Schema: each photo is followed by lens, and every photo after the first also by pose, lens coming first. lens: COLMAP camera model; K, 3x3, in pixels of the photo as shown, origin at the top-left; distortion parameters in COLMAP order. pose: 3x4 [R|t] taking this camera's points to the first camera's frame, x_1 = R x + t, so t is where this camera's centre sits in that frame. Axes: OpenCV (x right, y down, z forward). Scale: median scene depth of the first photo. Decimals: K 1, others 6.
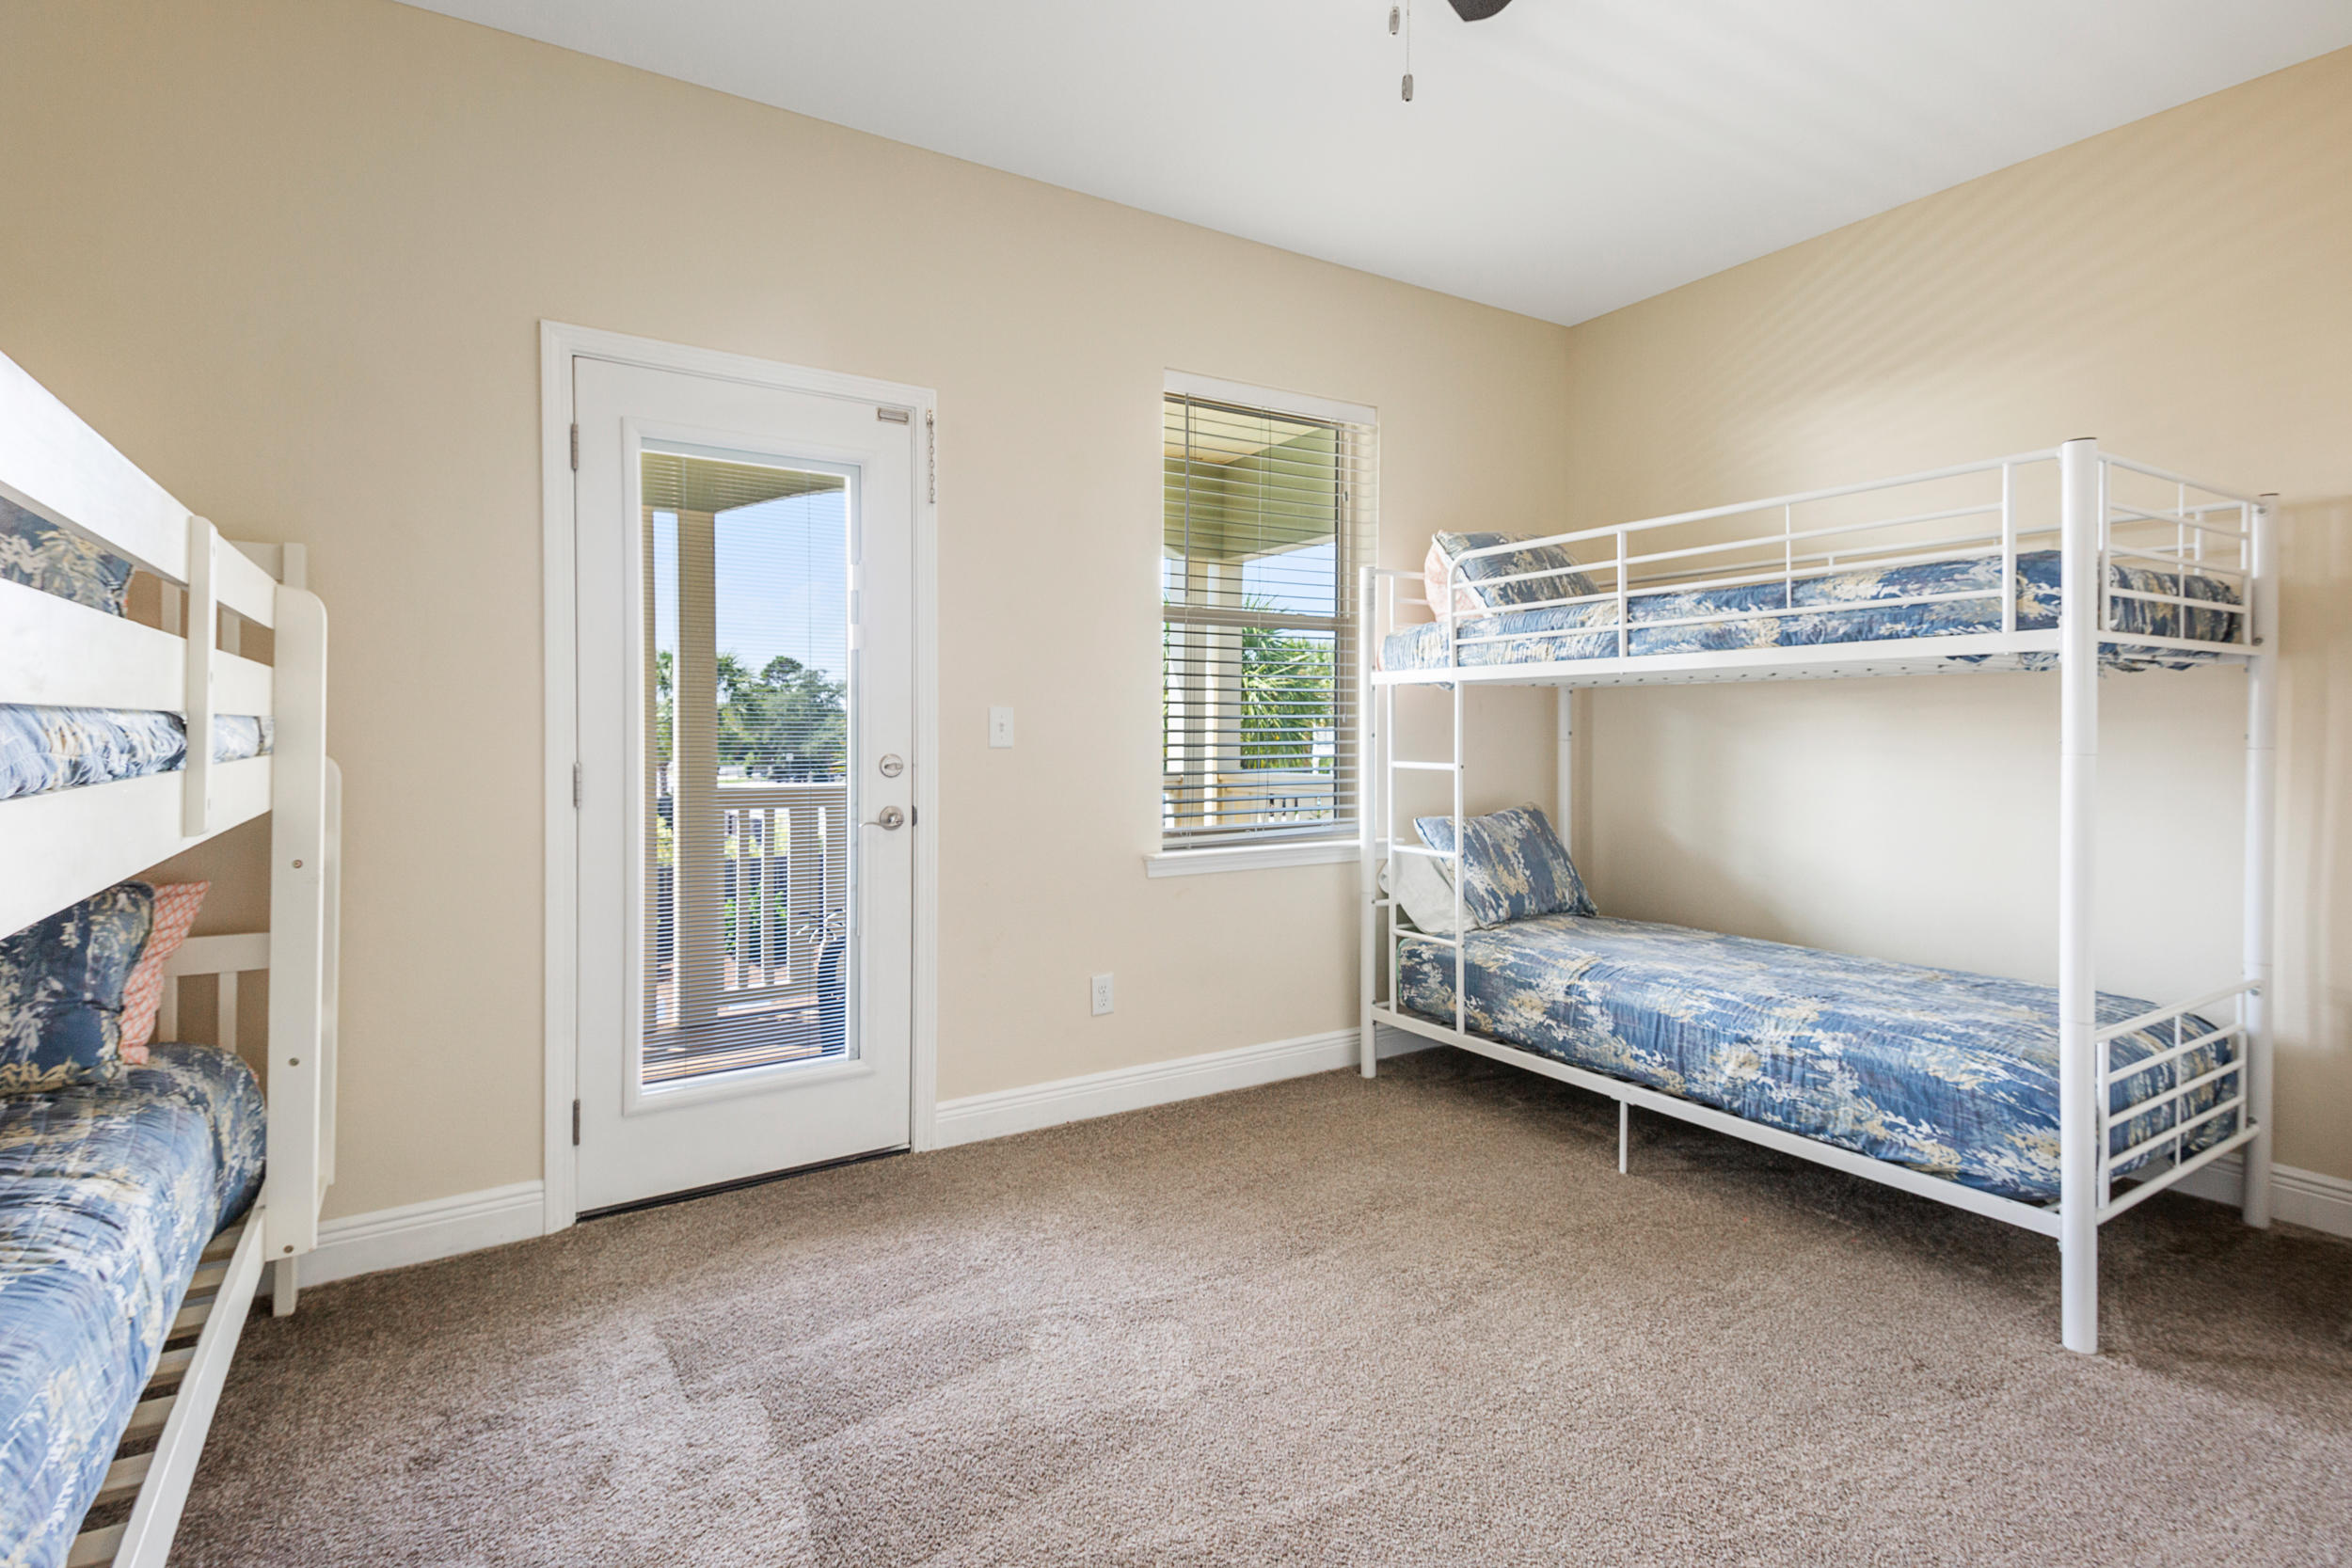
lens RADIAL K [[1164.0, 0, 1177.2], [0, 1164.0, 731.7], [0, 0, 1]] dist [0.041682, 0.000054]
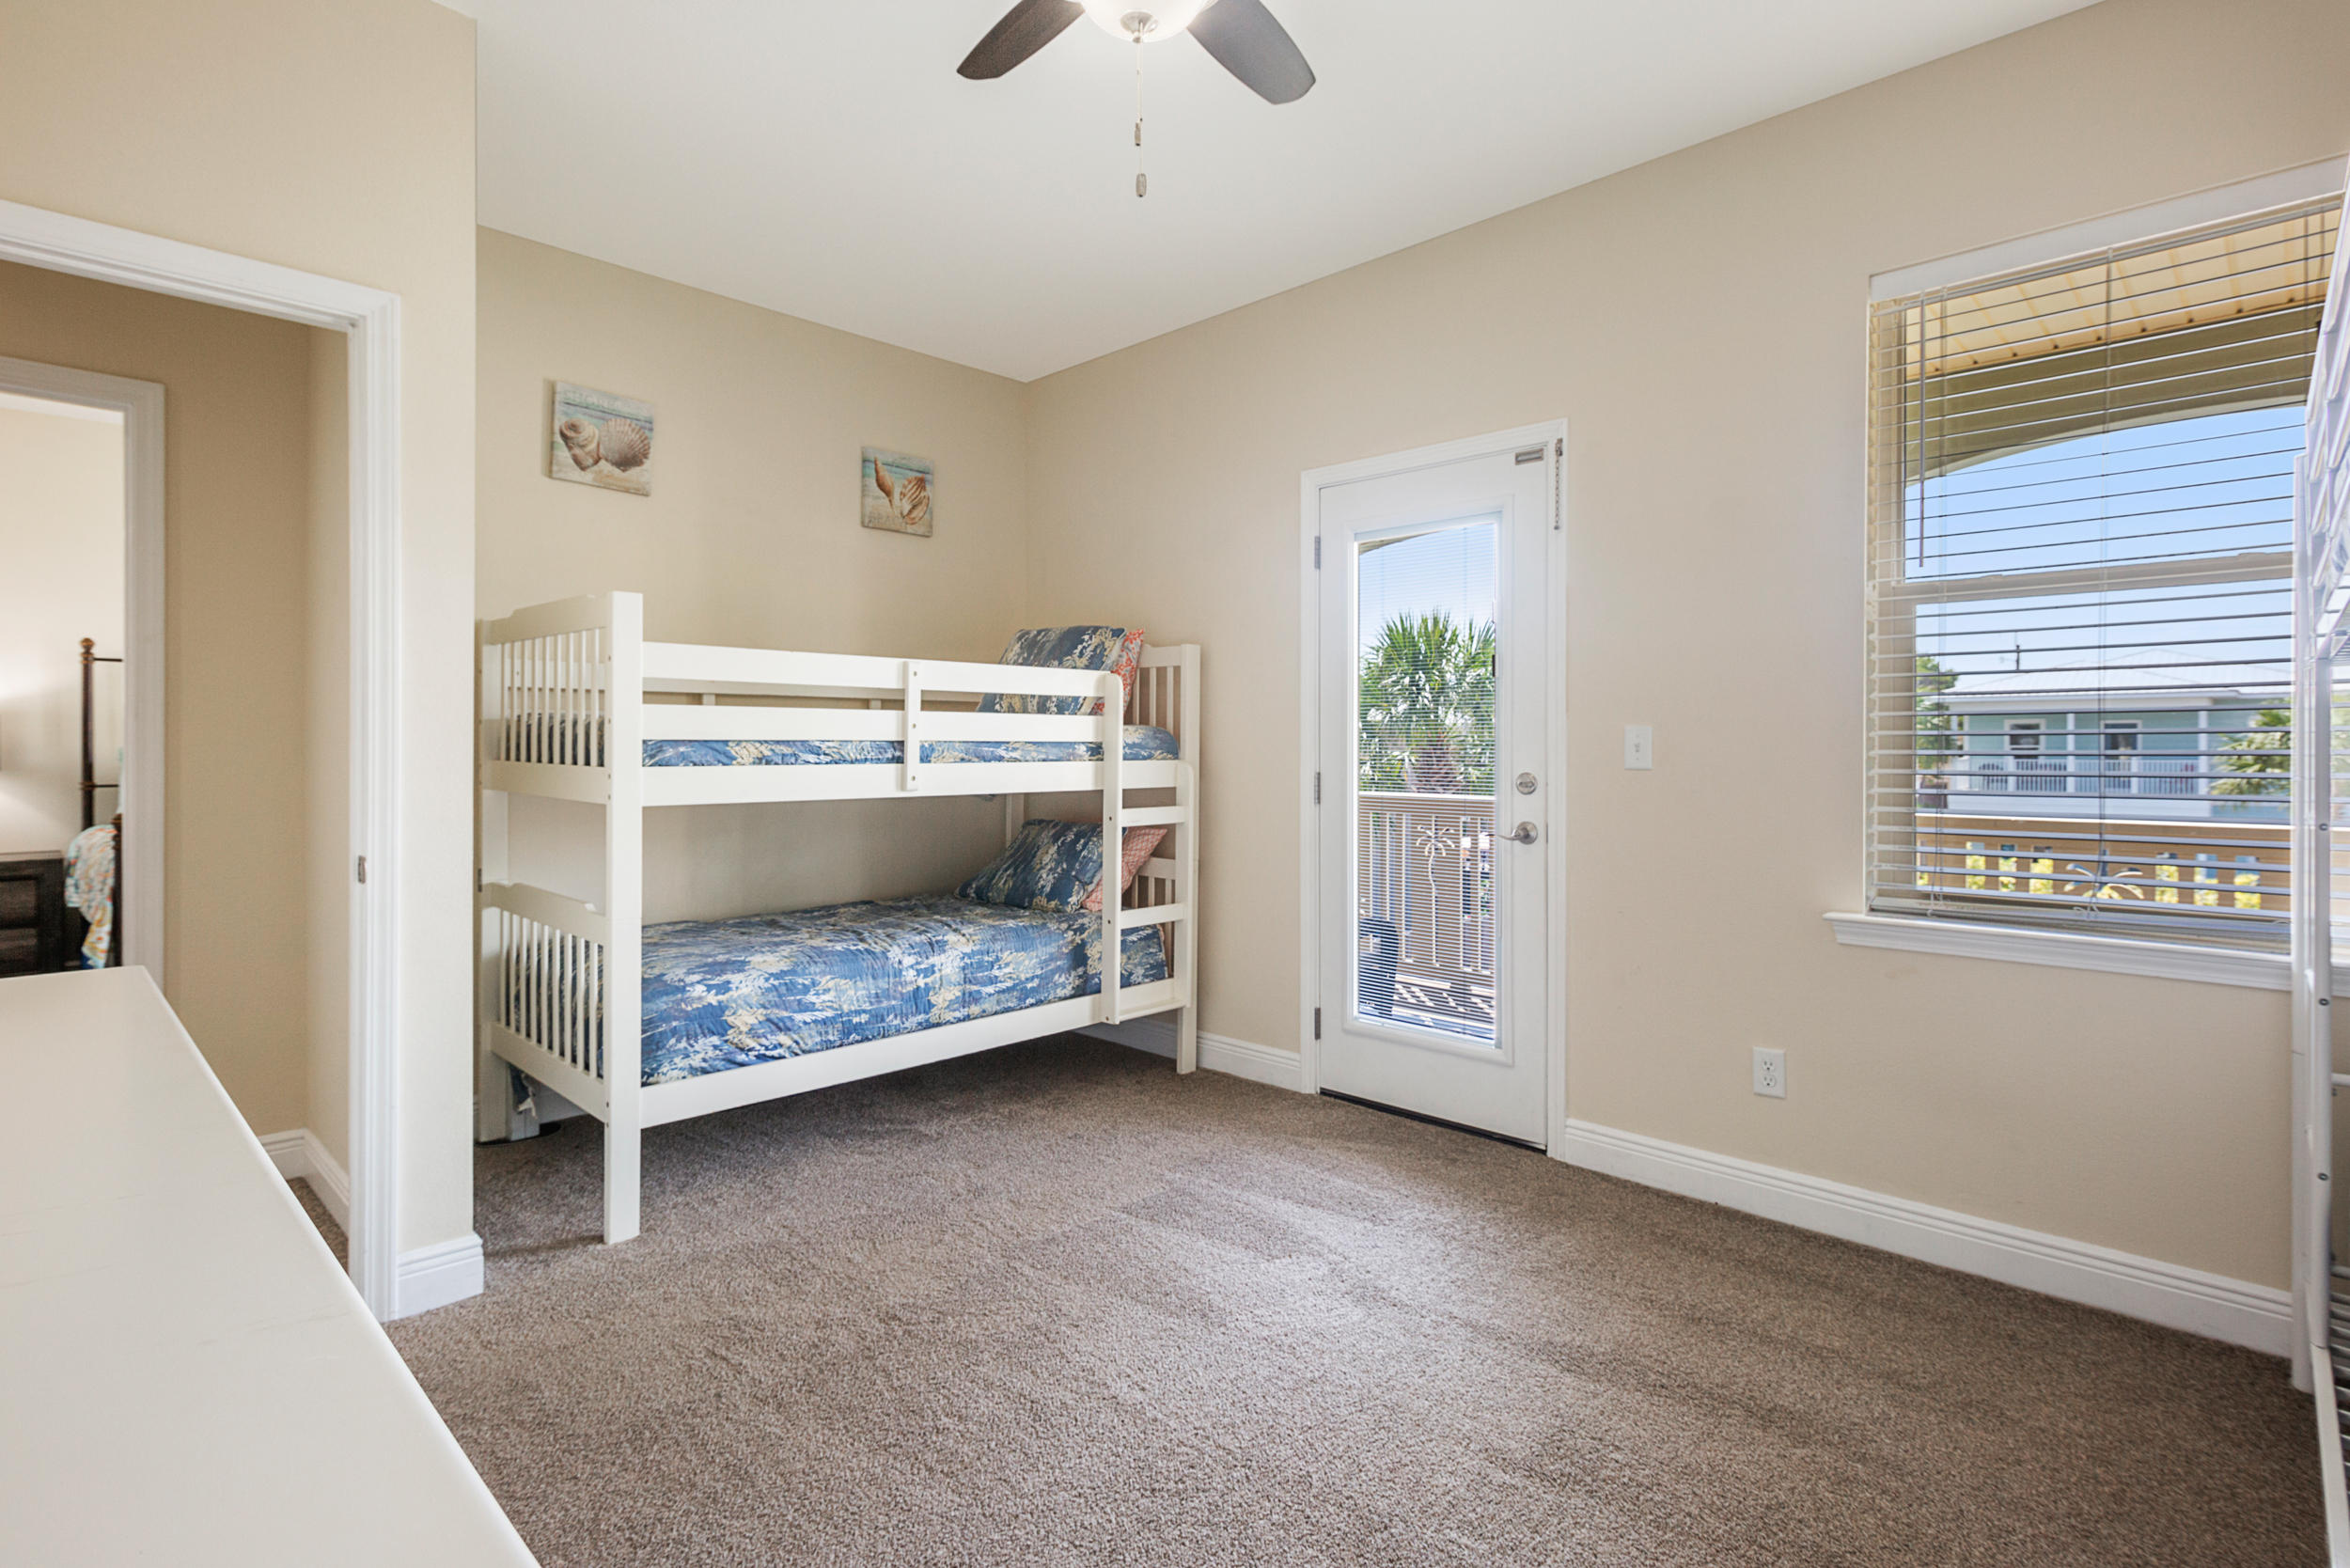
lens RADIAL K [[1170.1, 0, 1133.6], [0, 1170.1, 745.4], [0, 0, 1]] dist [0.001786, 0.000223]
pose [[0.196071, -0.001742, -0.980588, 0.802099], [-0.006327, 0.999975, -0.003042, -0.000346], [0.980569, 0.006800, 0.196055, 0.479313]]
